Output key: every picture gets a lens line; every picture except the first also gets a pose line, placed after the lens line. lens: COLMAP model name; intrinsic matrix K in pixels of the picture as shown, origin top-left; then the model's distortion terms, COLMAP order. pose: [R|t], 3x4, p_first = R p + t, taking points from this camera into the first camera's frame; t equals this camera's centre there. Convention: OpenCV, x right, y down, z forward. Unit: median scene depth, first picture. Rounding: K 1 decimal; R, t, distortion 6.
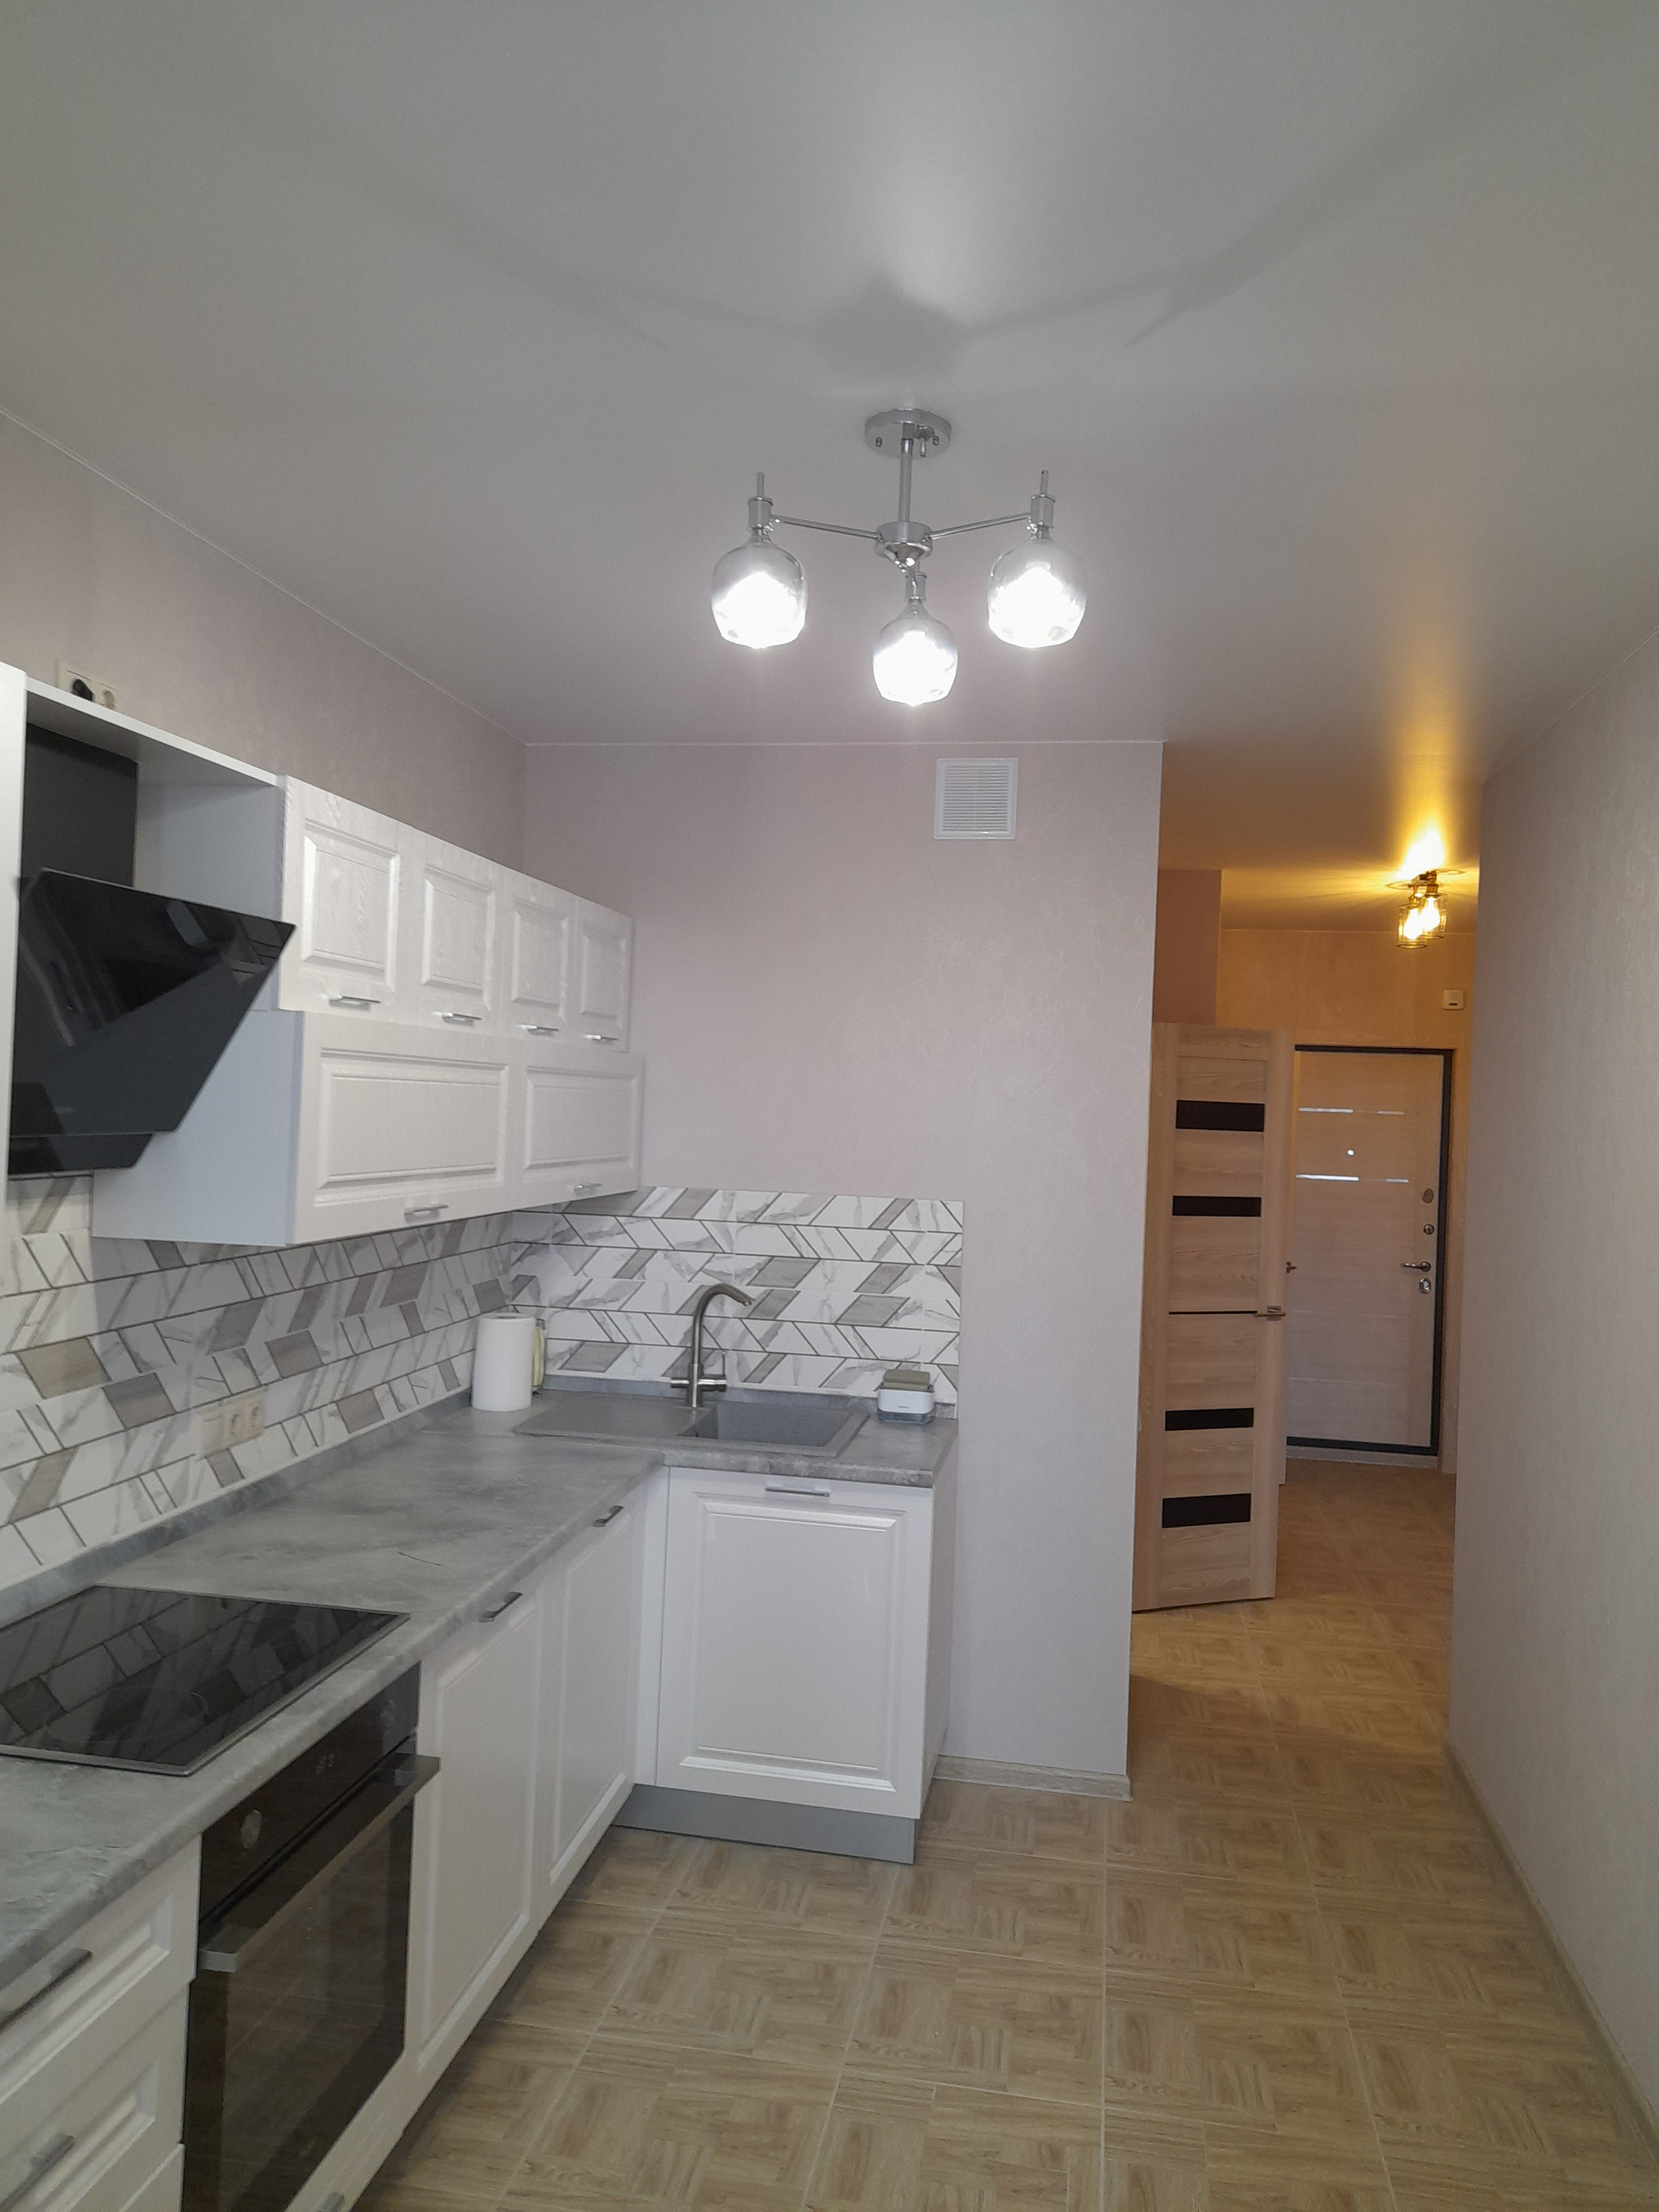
lens RADIAL K [[1601.3, 0, 816.6], [0, 1601.3, 1095.4], [0, 0, 1]] dist [0.049506, -0.034557]
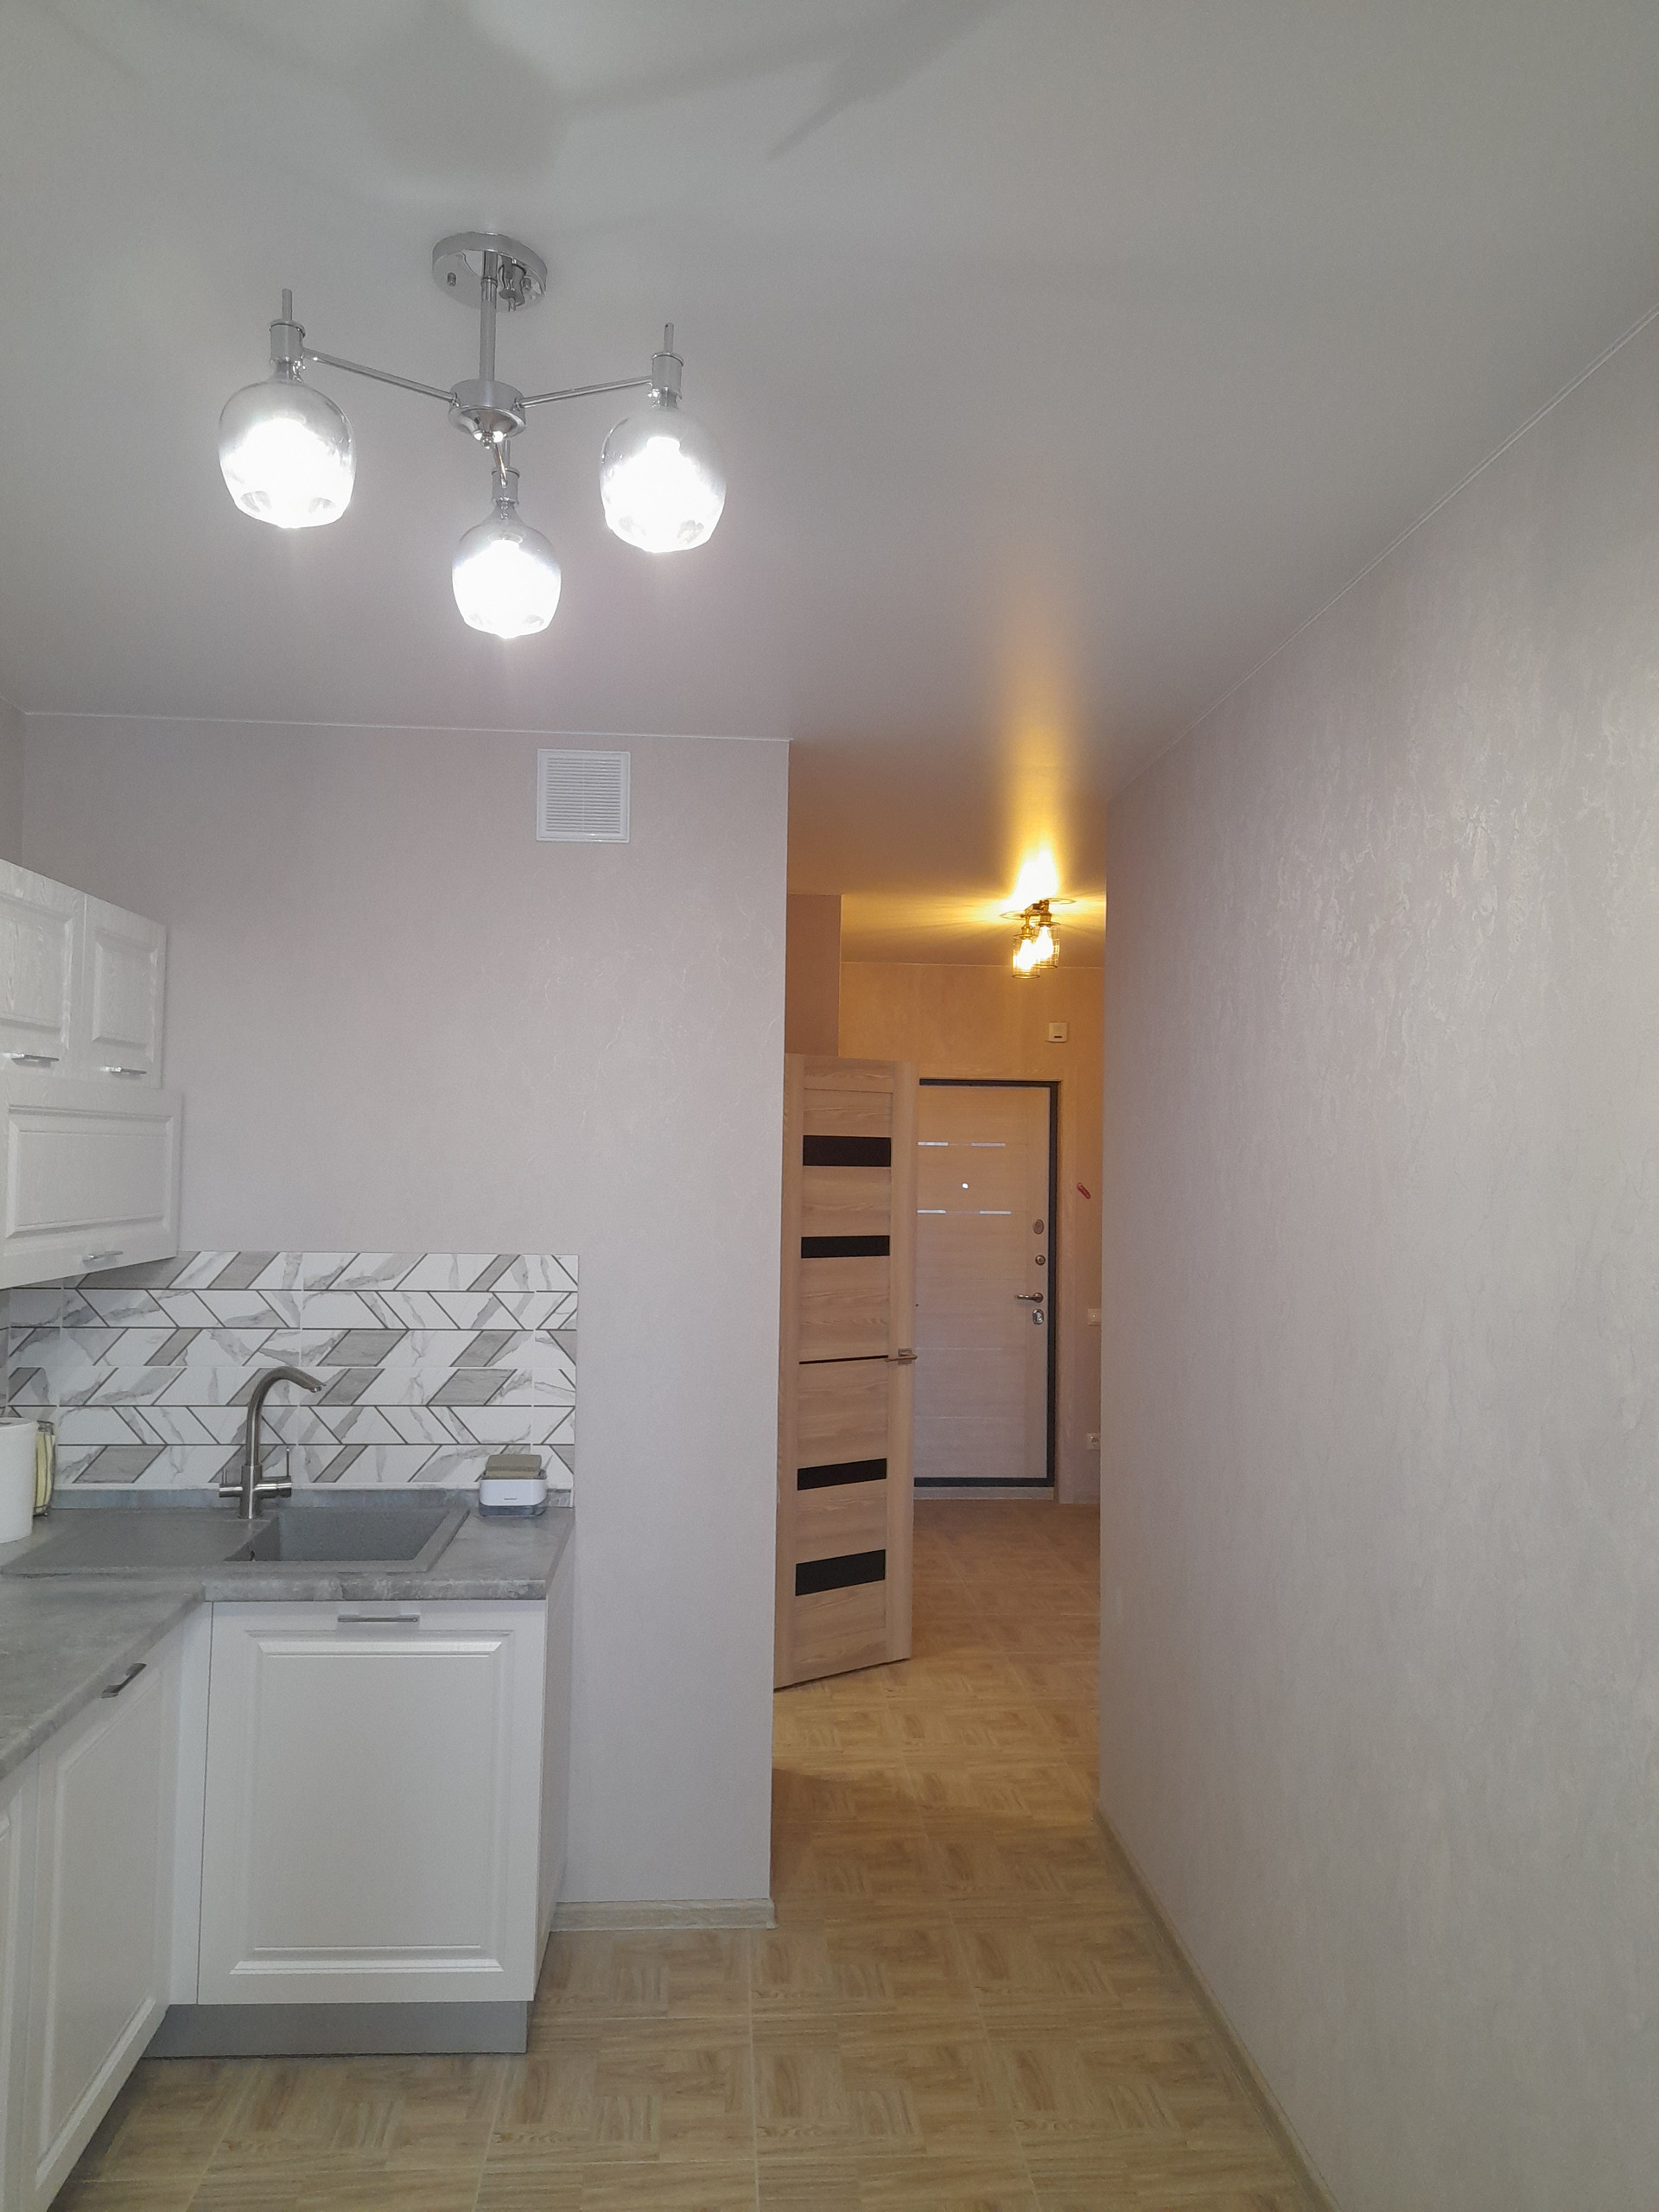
lens RADIAL K [[1601.3, 0, 823.0], [0, 1601.3, 1098.6], [0, 0, 1]] dist [0.049506, -0.034557]
pose [[0.969487, -0.013446, 0.244775, 0.009170], [0.019419, 0.999569, -0.022003, 0.003278], [-0.244374, 0.026085, 0.969330, 0.128210]]
